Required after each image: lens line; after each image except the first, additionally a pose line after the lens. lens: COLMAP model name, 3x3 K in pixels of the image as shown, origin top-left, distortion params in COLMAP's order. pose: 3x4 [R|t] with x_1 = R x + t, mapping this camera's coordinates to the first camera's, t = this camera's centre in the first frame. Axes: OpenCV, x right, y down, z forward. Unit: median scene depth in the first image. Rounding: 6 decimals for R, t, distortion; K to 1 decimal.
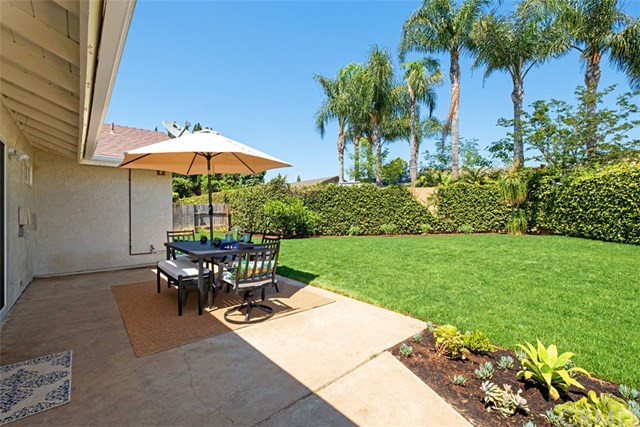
lens RADIAL K [[280.4, 0, 320.3], [0, 280.4, 210.5], [0, 0, 1]] dist [-0.004747, -0.000322]
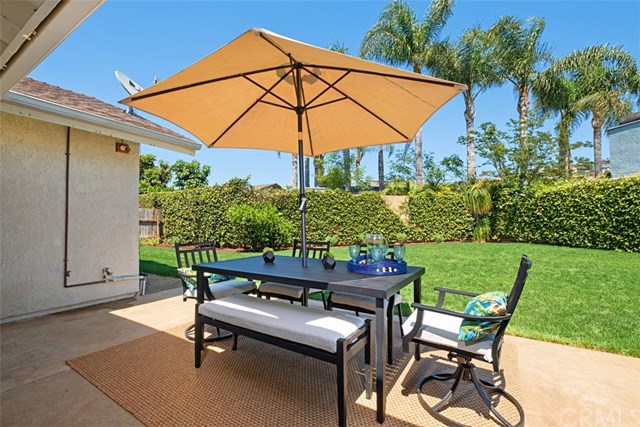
lens RADIAL K [[280.4, 0, 321.4], [0, 280.4, 209.7], [0, 0, 1]] dist [-0.004747, -0.000322]
pose [[0.955693, 0.020506, 0.293650, -0.166857], [-0.007856, 0.998992, -0.044193, 0.011691], [-0.294261, 0.039928, 0.954891, 0.145845]]
